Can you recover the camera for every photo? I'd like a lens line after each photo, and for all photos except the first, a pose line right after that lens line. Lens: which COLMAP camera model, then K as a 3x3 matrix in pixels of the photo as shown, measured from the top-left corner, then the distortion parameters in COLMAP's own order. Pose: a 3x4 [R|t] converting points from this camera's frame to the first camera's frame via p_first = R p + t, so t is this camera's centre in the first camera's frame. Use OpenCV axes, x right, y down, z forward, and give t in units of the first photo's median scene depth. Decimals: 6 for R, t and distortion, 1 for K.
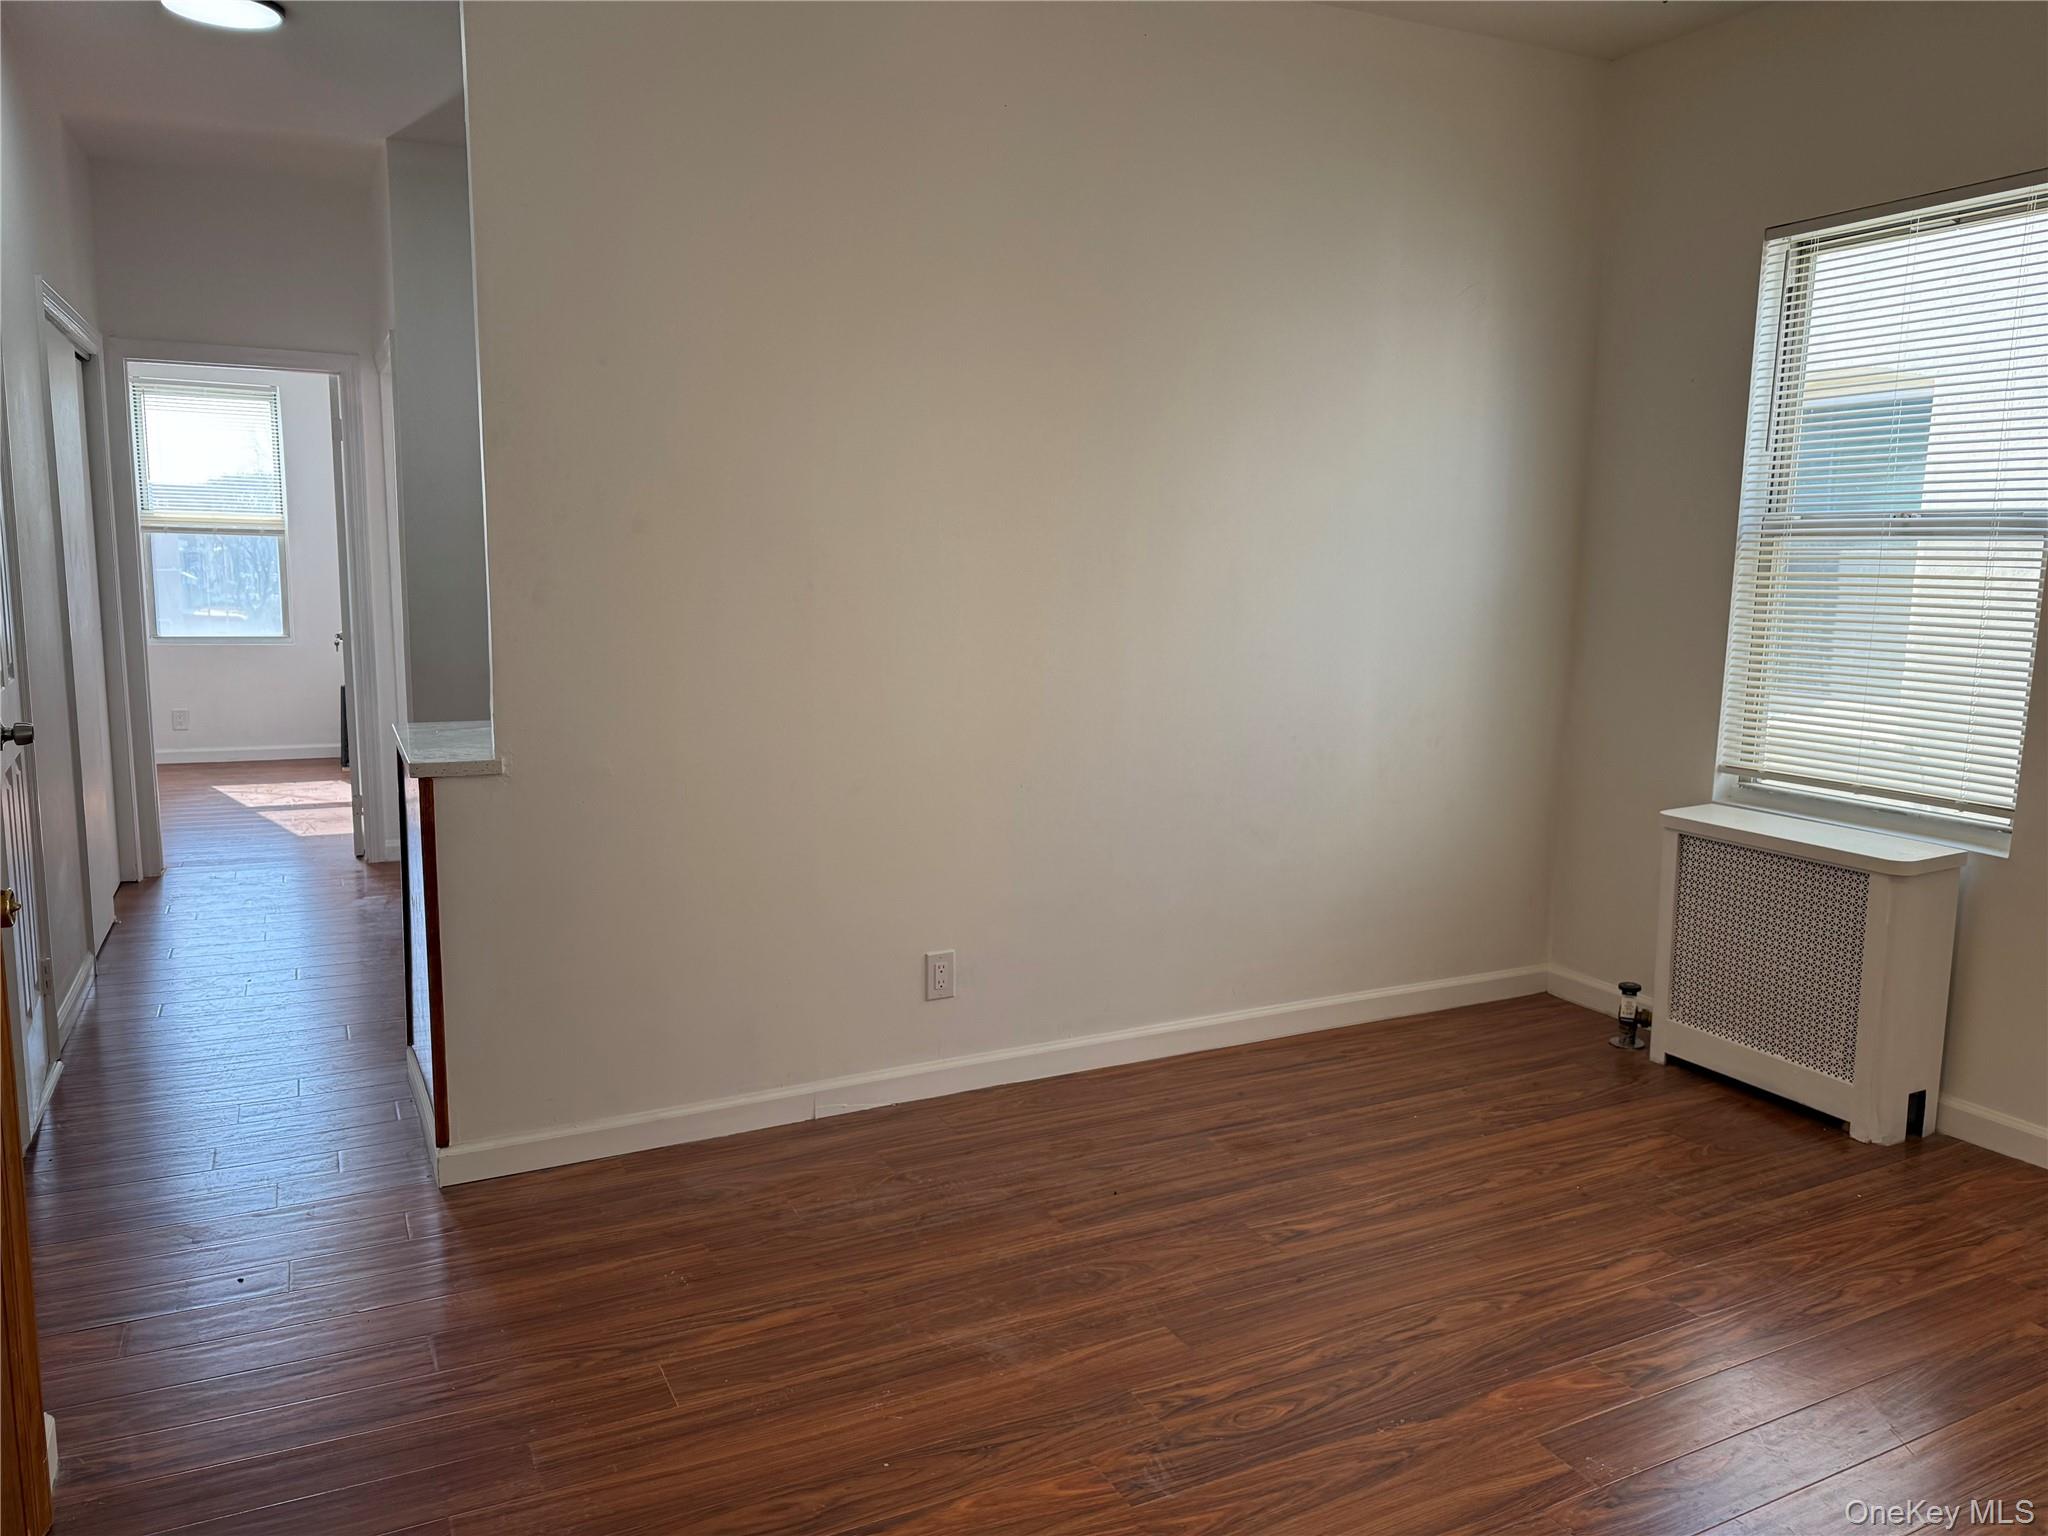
lens RADIAL K [[1416.4, 0, 995.8], [0, 1416.4, 763.9], [0, 0, 1]] dist [0.008709, 0.000778]
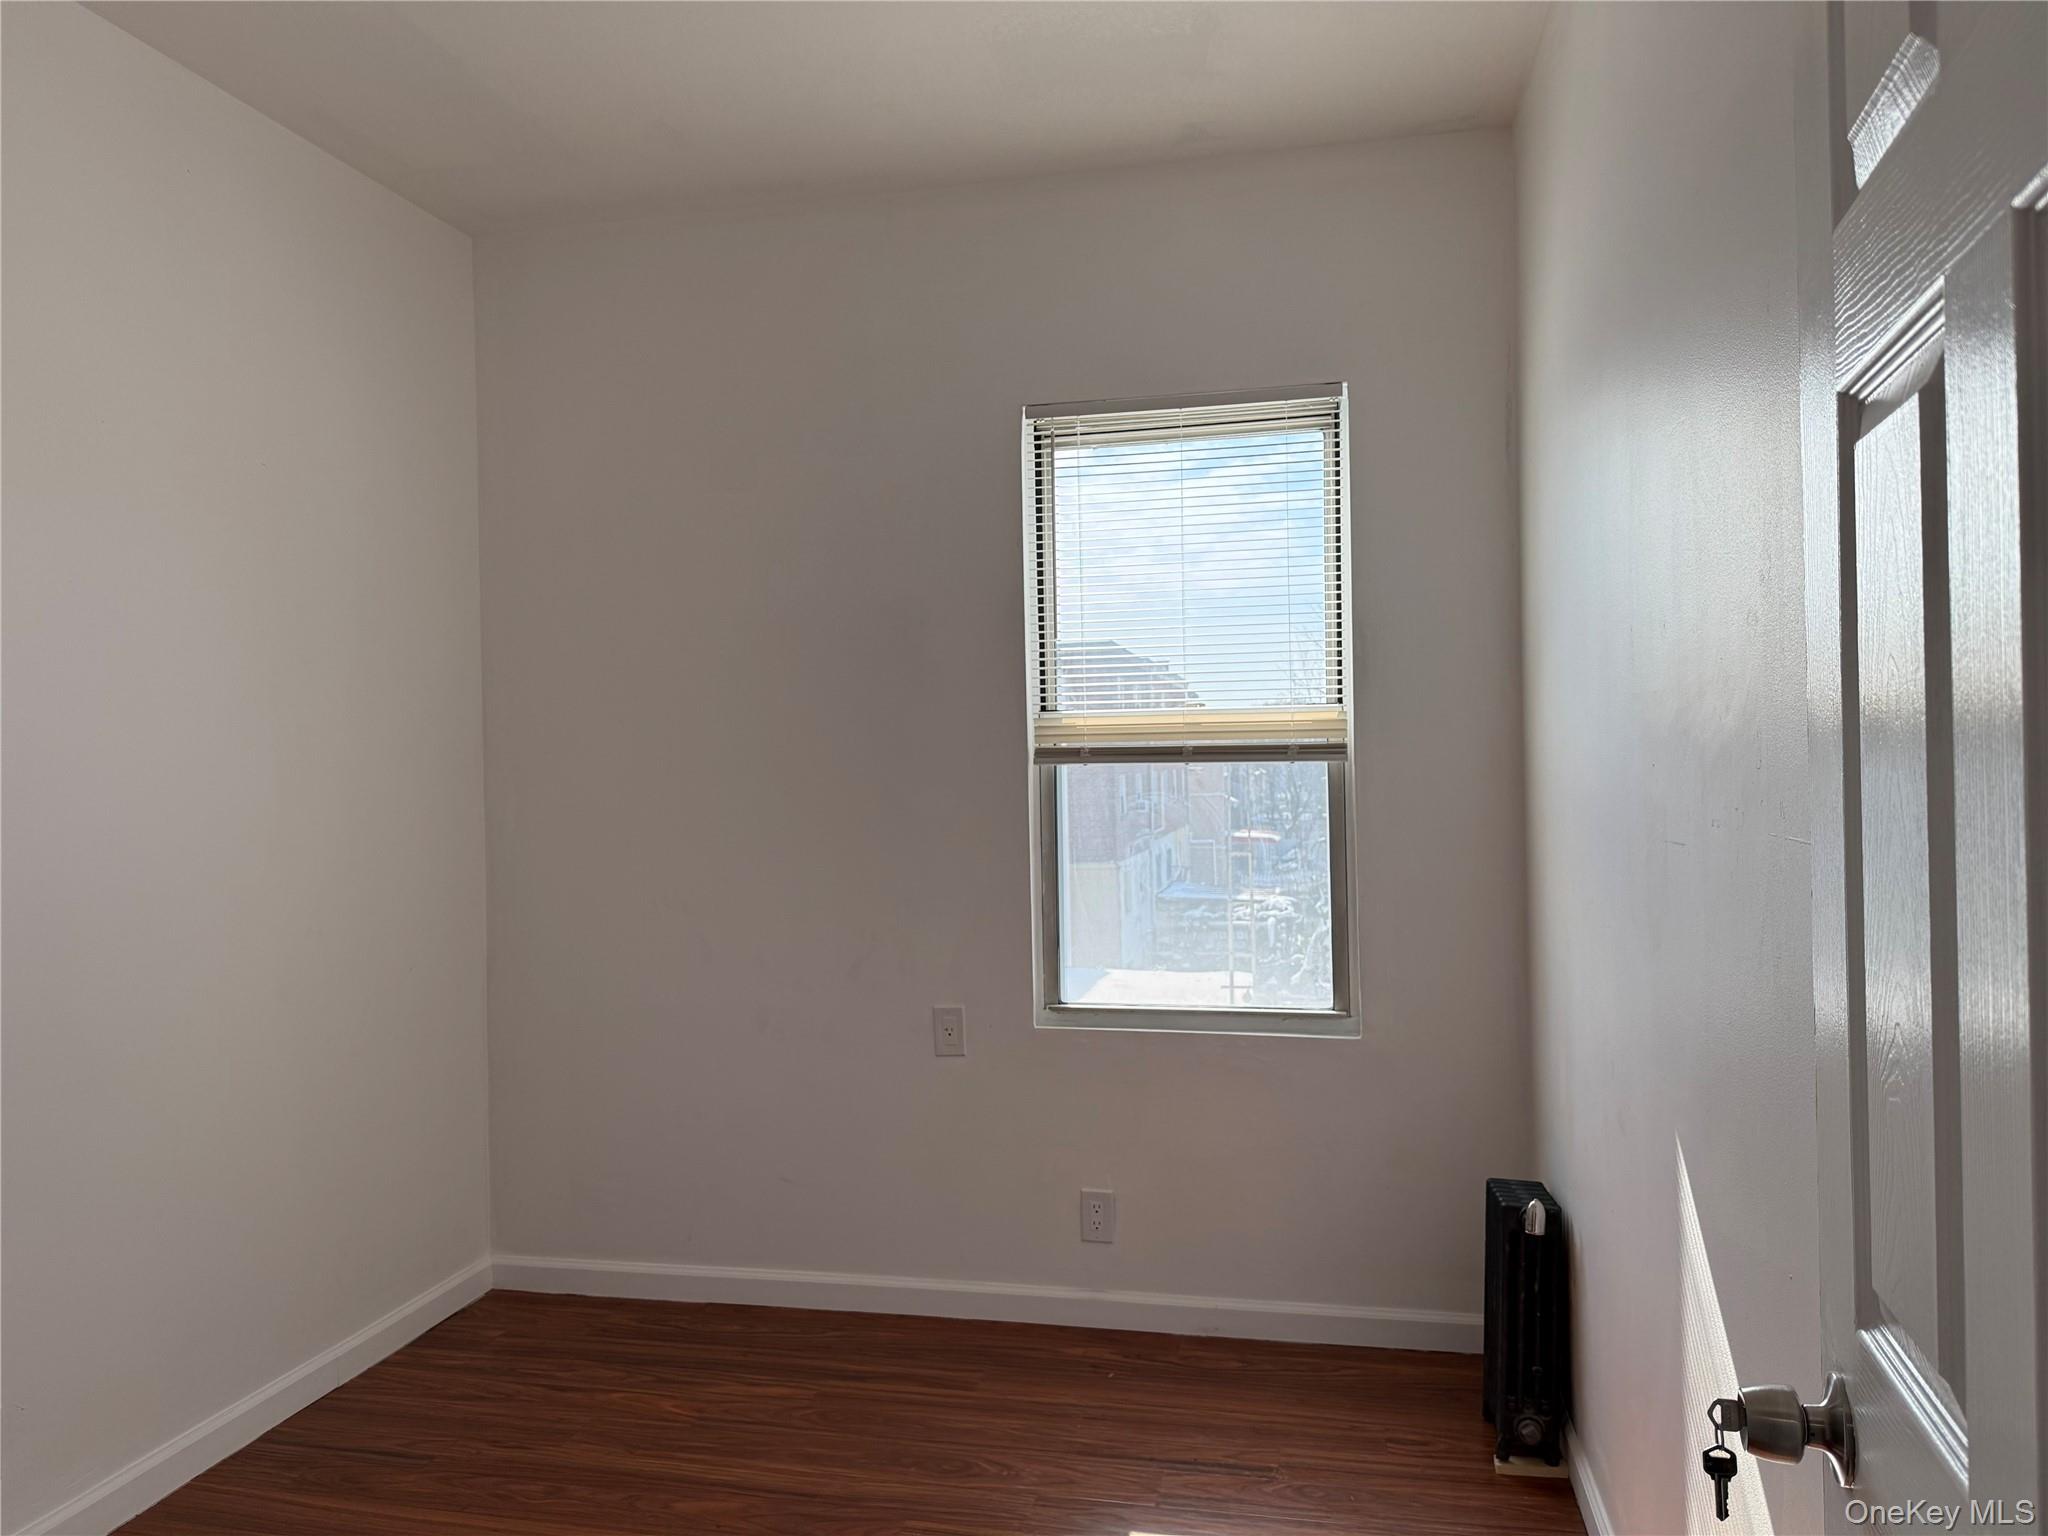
lens RADIAL K [[1416.4, 0, 995.8], [0, 1416.4, 763.9], [0, 0, 1]] dist [0.008709, 0.000778]
pose [[0.776947, -0.030294, -0.628836, -0.354605], [-0.064066, 0.989852, -0.126842, -0.111780], [0.626298, 0.138836, 0.767122, 0.689035]]
